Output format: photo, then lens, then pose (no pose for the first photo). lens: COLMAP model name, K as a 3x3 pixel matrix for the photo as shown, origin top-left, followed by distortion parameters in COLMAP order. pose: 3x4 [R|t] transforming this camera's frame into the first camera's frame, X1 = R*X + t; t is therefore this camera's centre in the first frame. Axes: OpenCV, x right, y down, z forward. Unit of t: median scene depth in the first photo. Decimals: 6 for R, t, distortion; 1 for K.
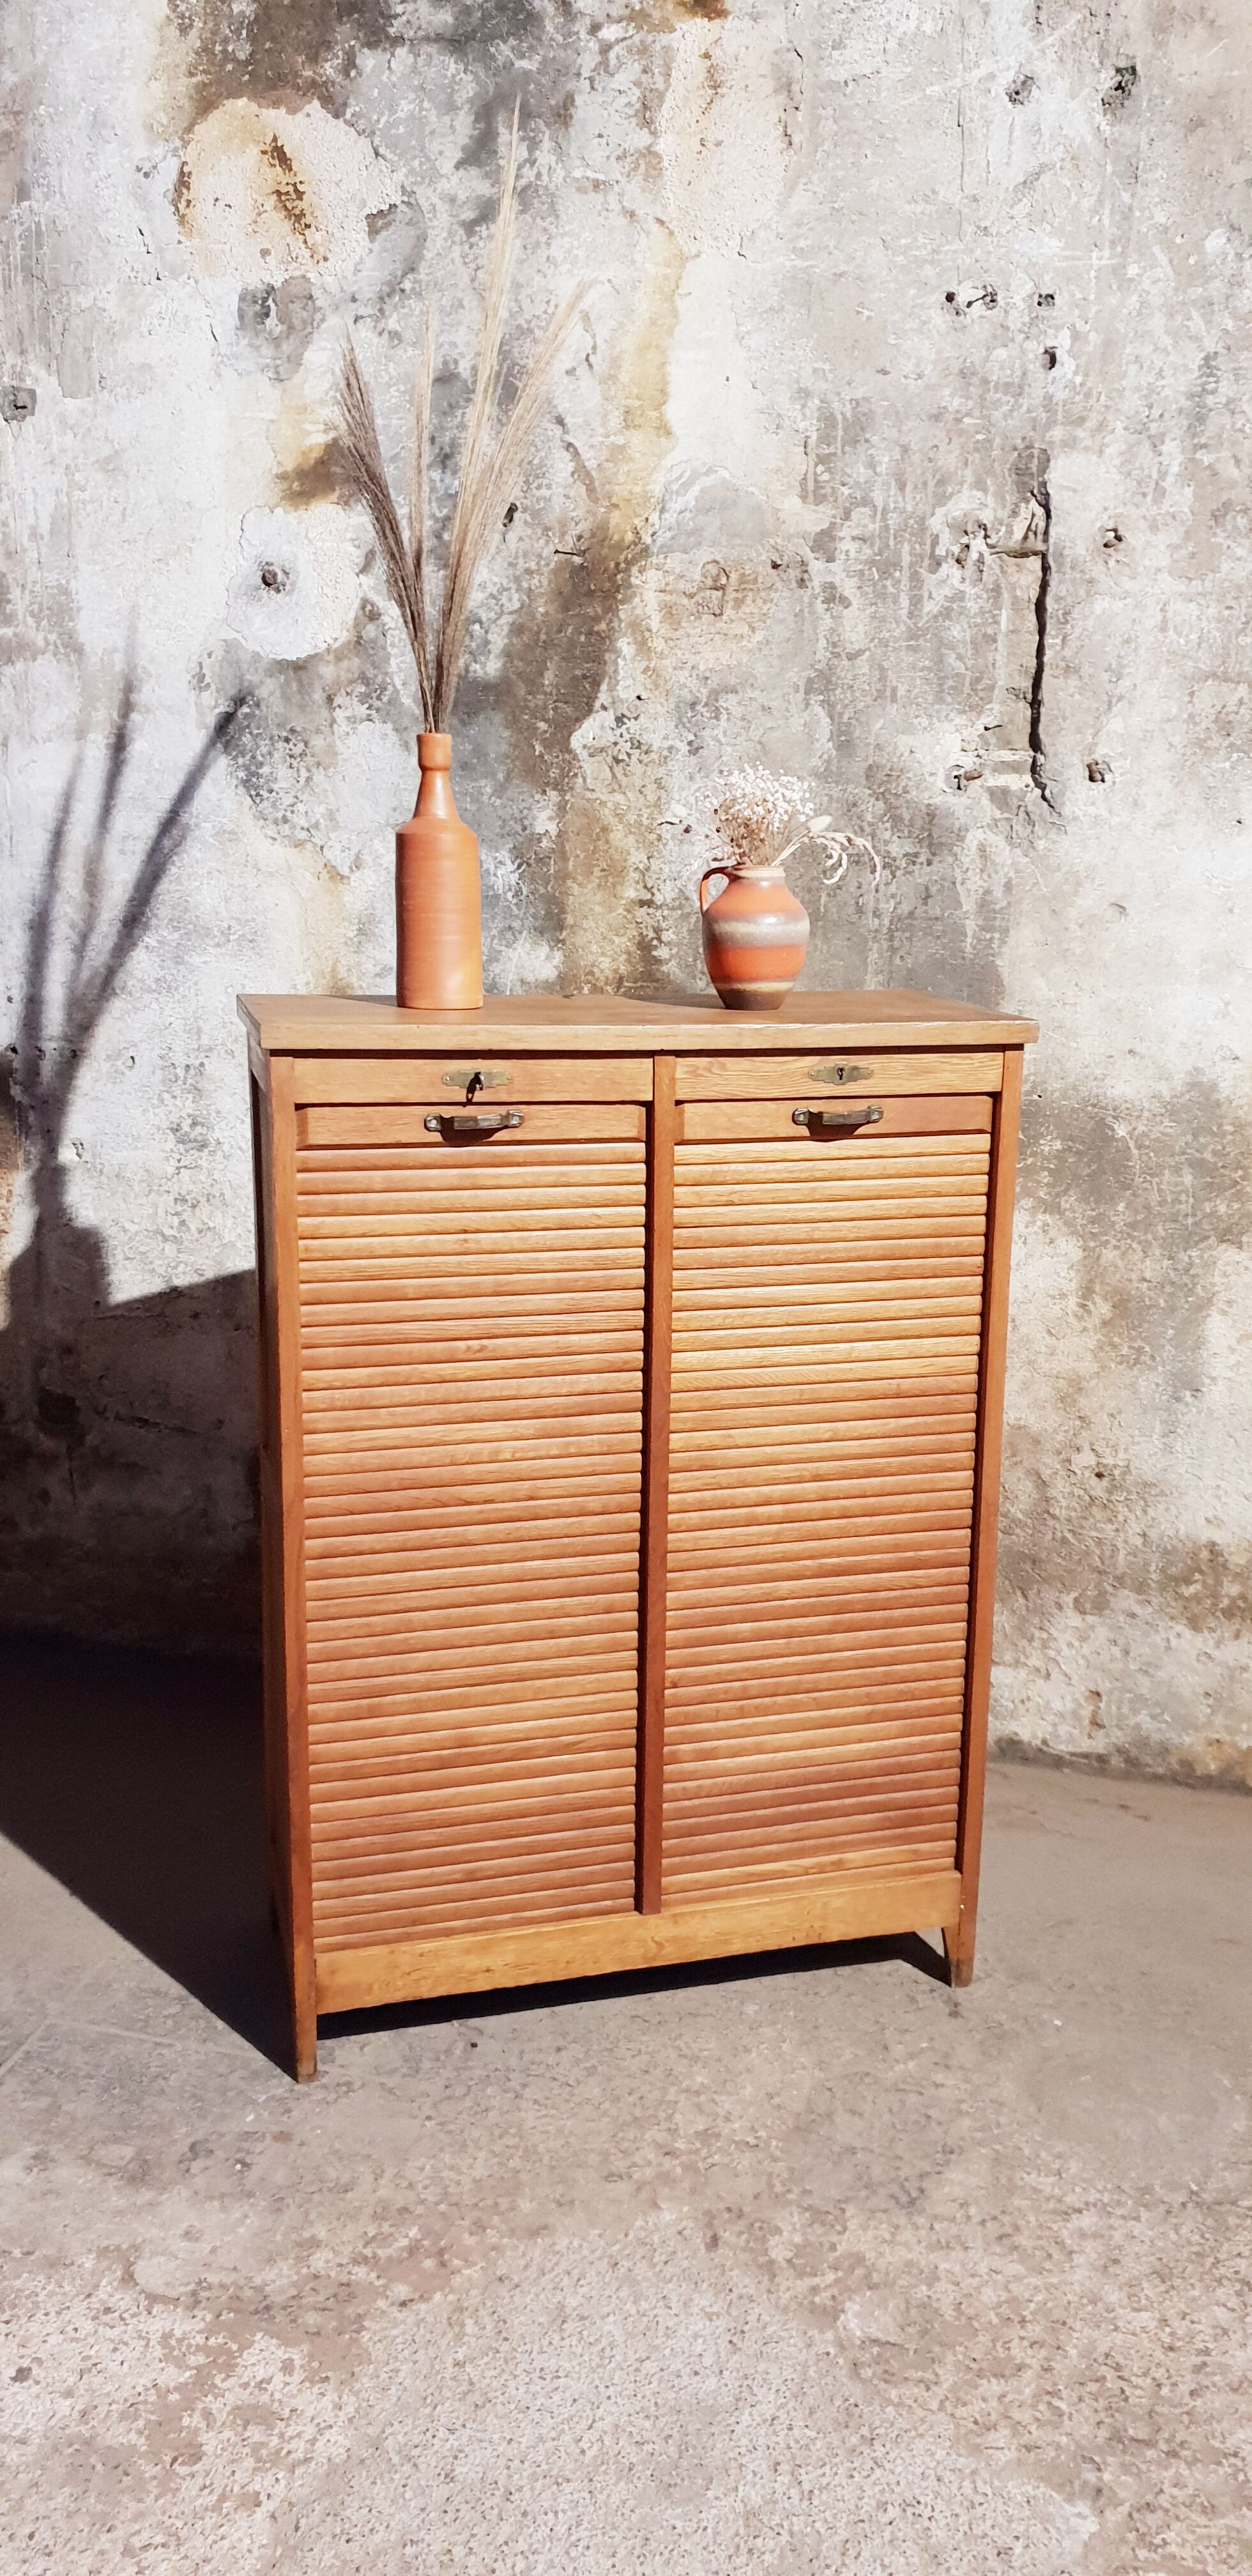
lens RADIAL K [[1989.9, 0, 653.5], [0, 1989.9, 1277.3], [0, 0, 1]] dist [-0.010796, 0.037374]
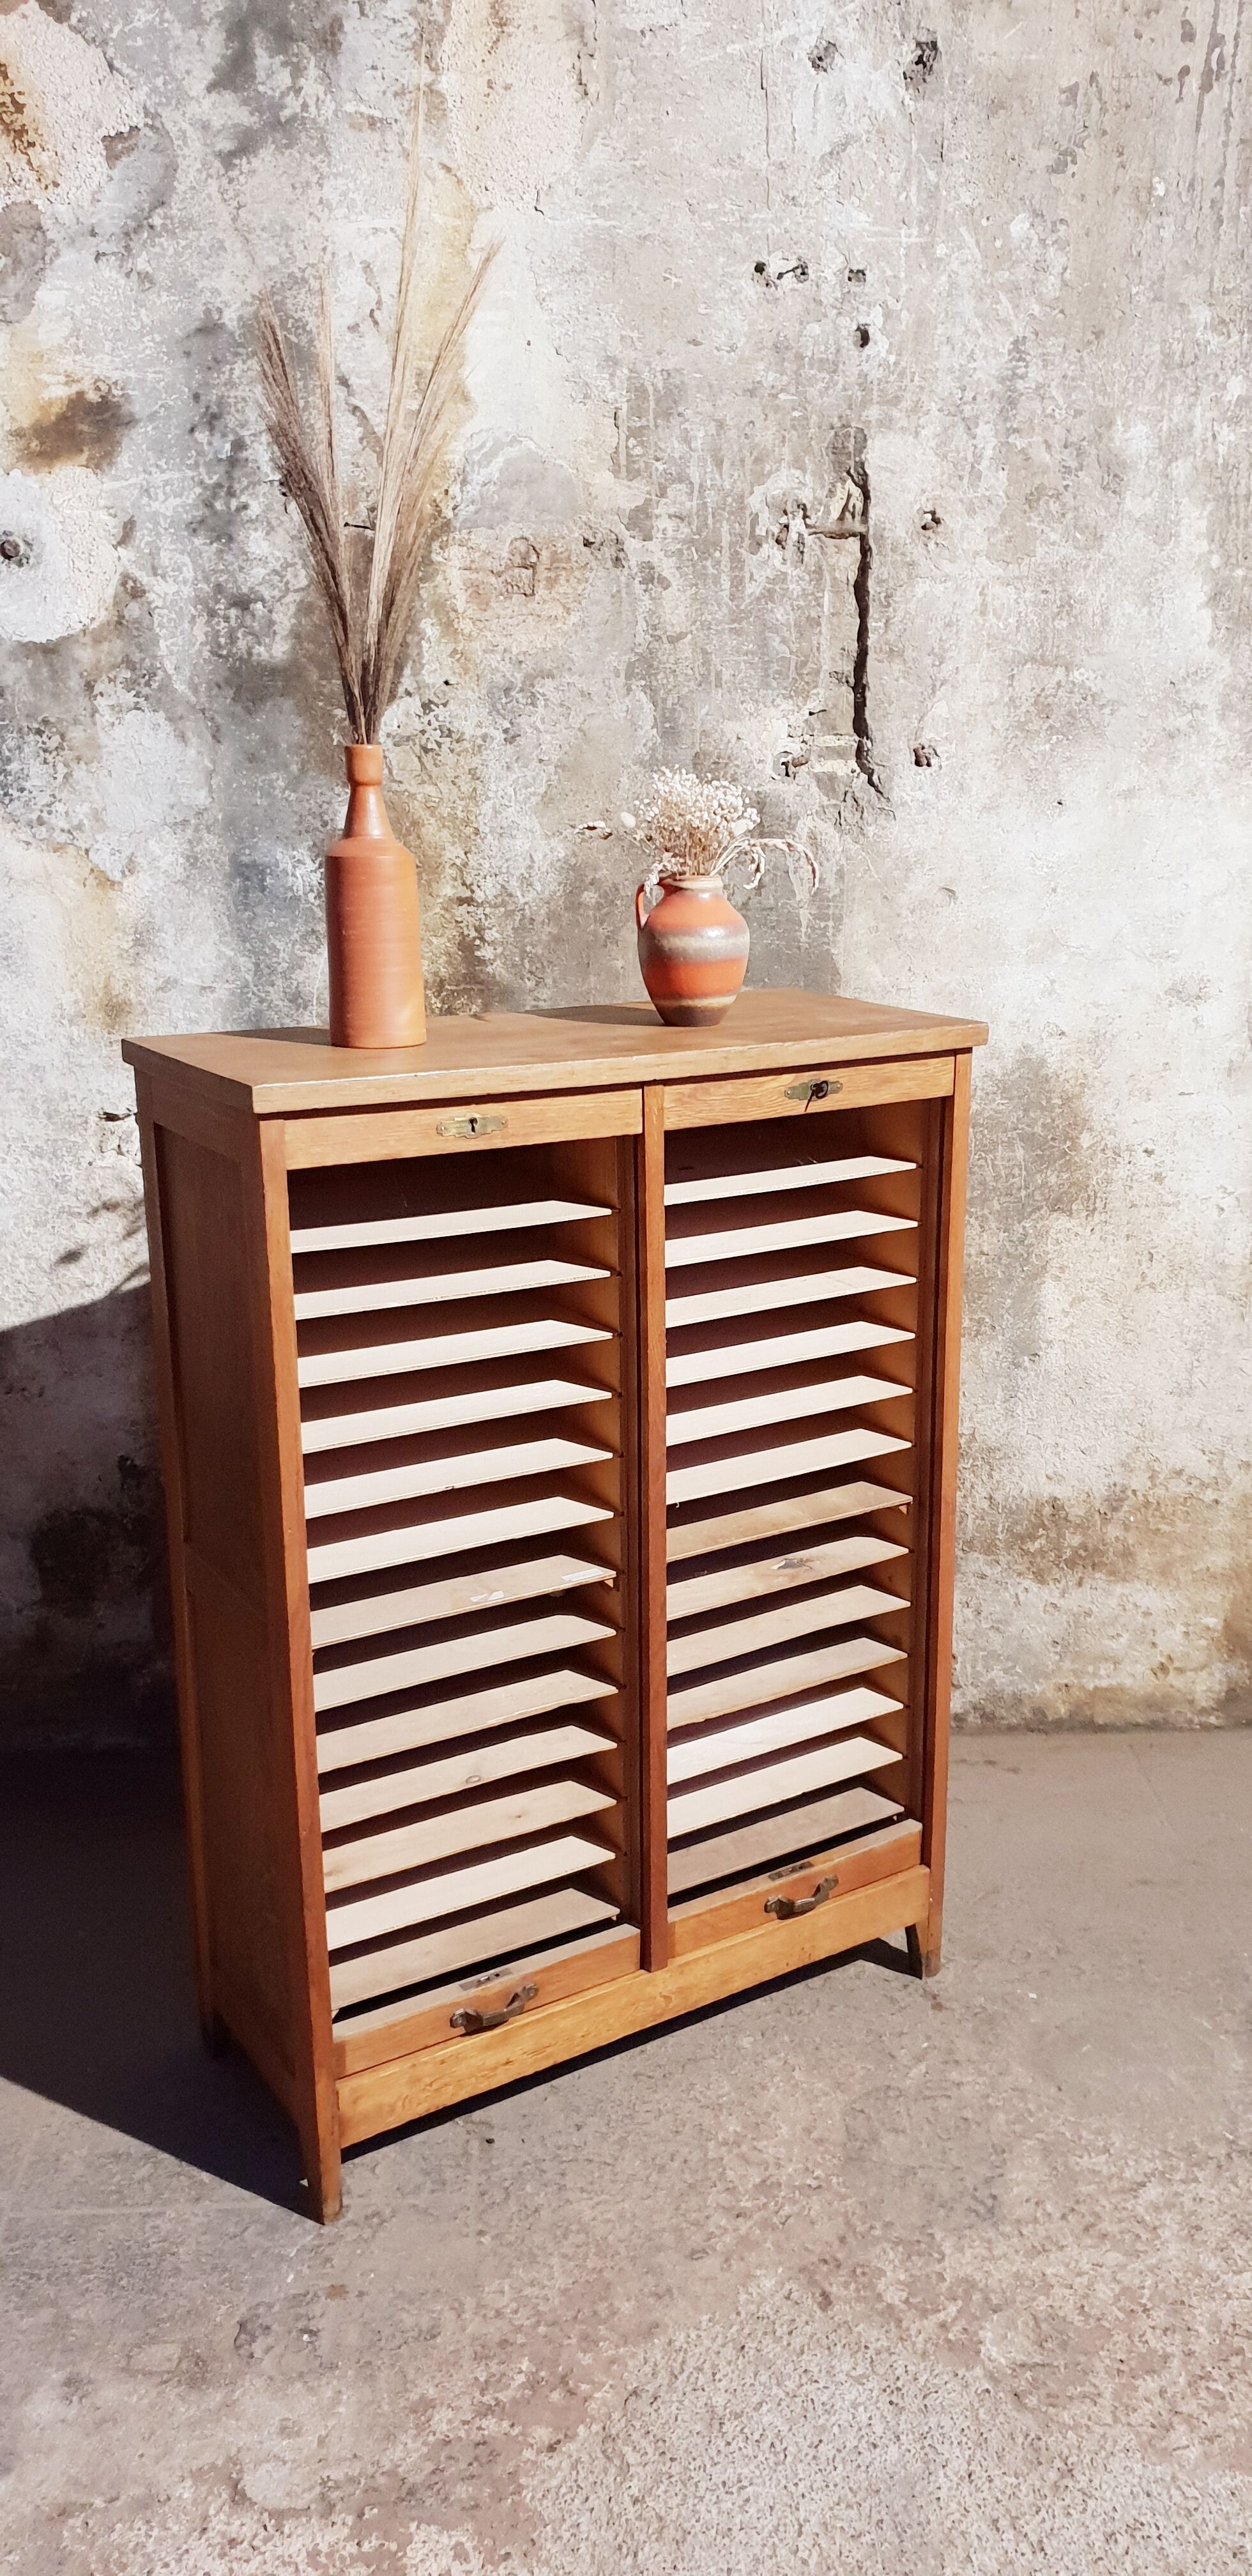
lens RADIAL K [[1990.0, 0, 663.6], [0, 1990.0, 1274.2], [0, 0, 1]] dist [-0.014378, 0.047639]
pose [[0.957238, -0.092025, 0.274275, -0.201277], [0.083206, 0.995576, 0.043641, -0.049163], [-0.277078, -0.018954, 0.960661, 0.070733]]
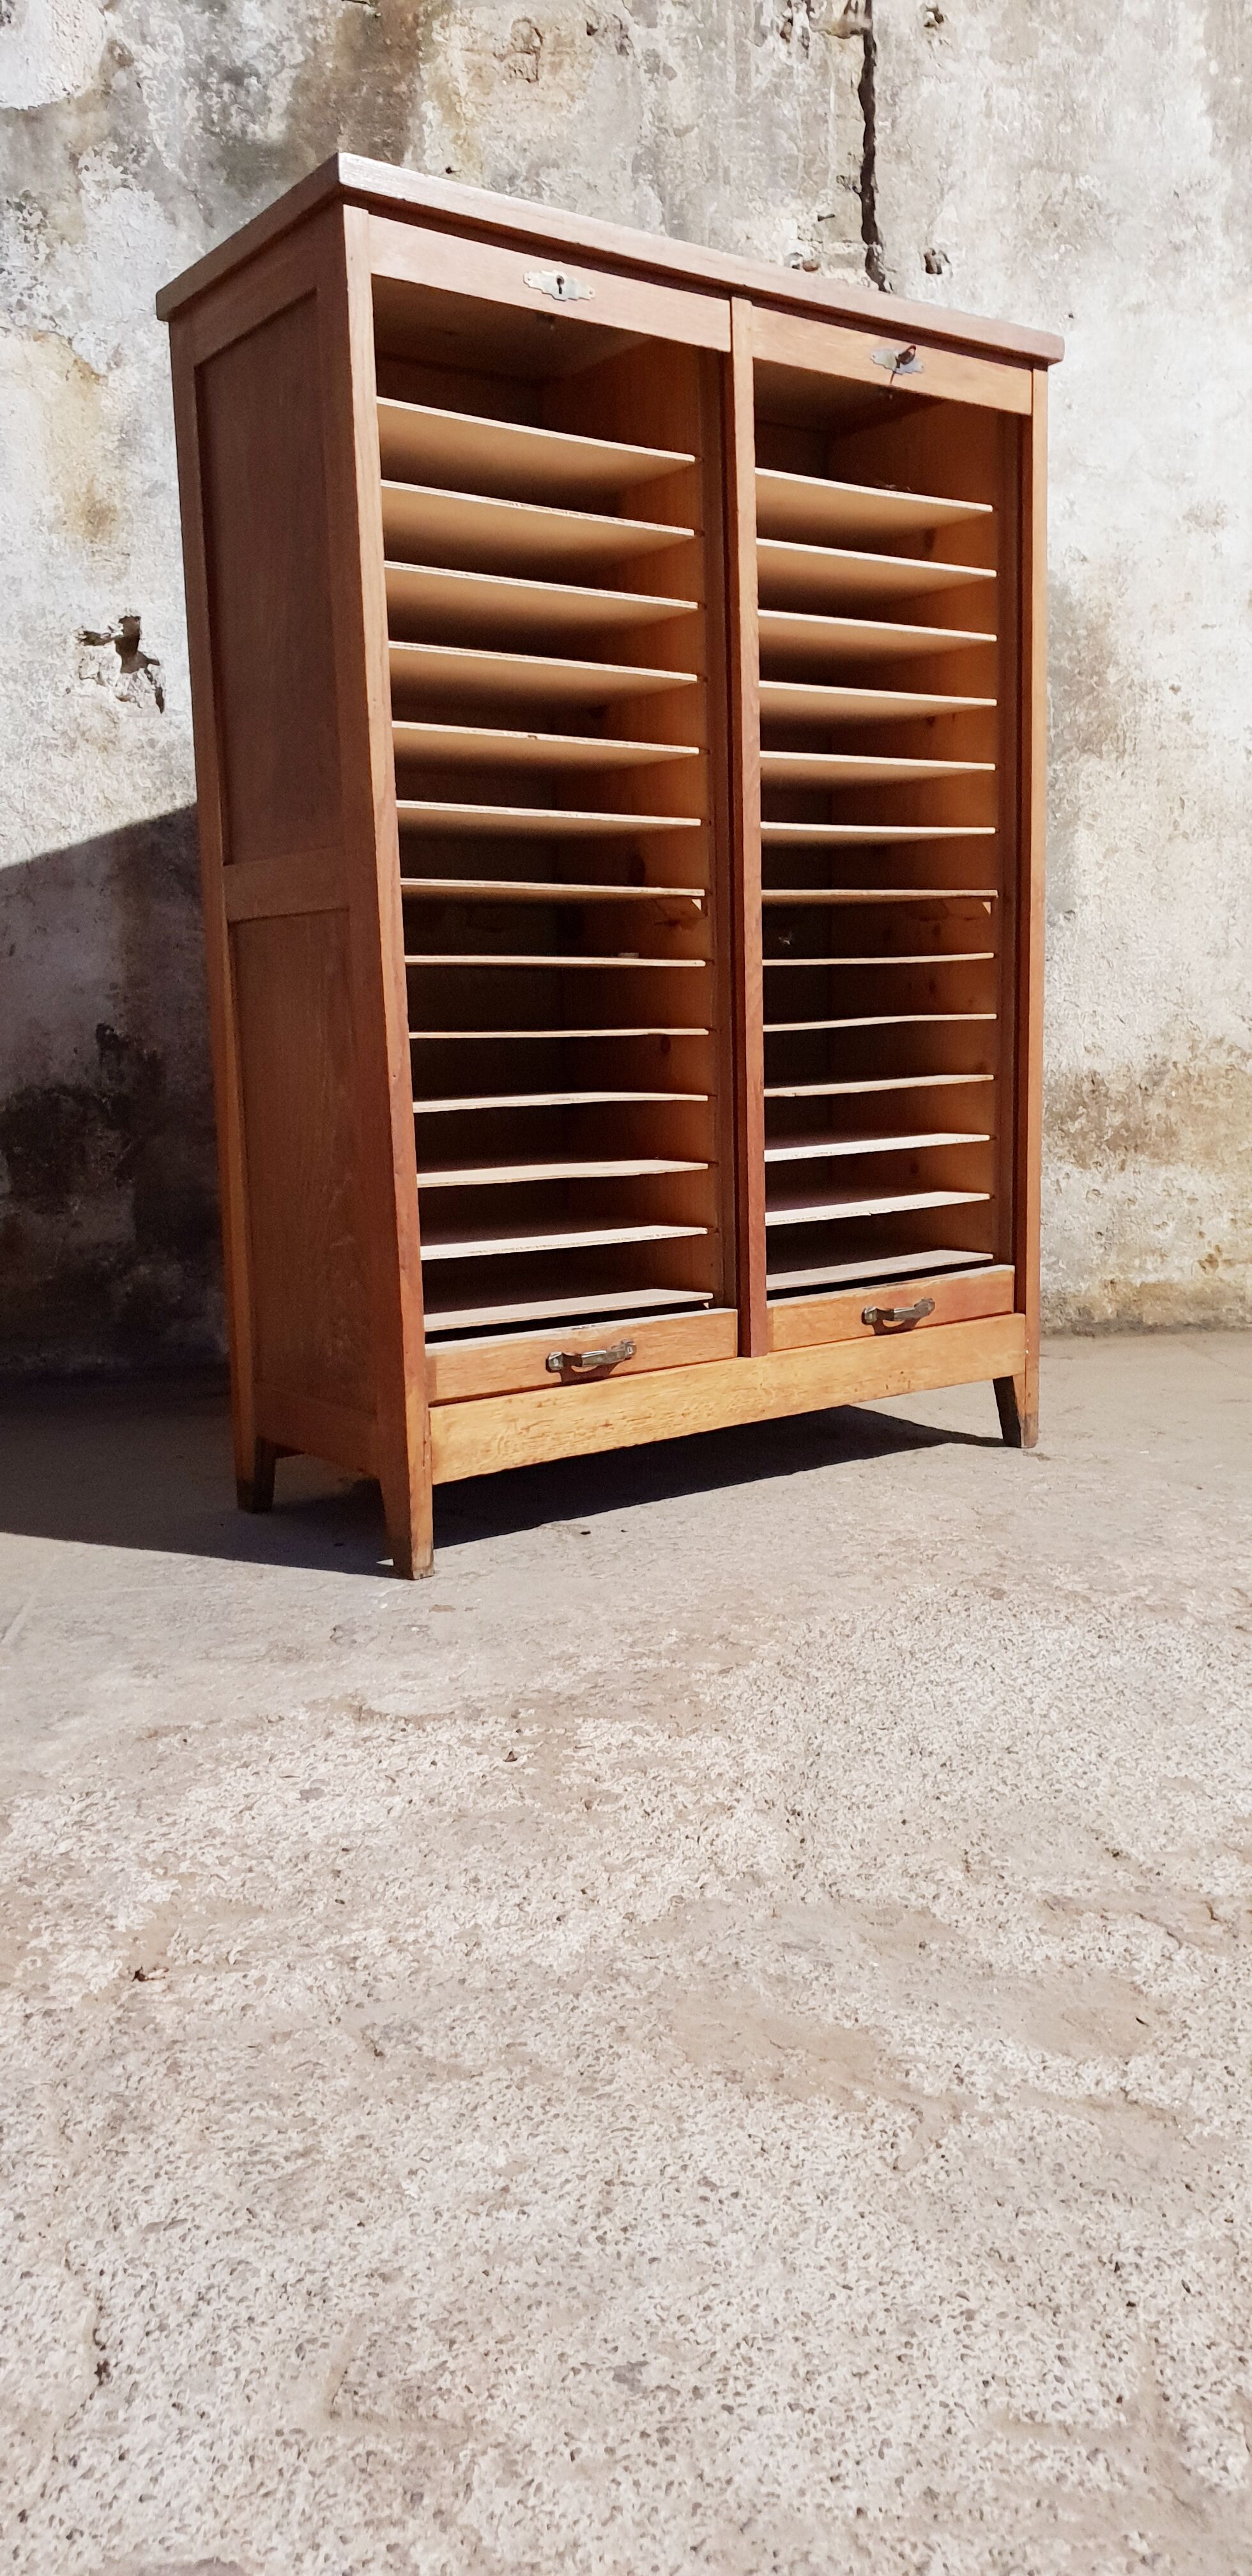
lens RADIAL K [[1990.0, 0, 663.6], [0, 1990.0, 1274.2], [0, 0, 1]] dist [-0.014378, 0.047639]
pose [[0.929610, -0.089134, 0.357602, -0.300082], [0.119562, 0.990771, -0.063855, 0.290612], [-0.348610, 0.102116, 0.931688, 0.179460]]
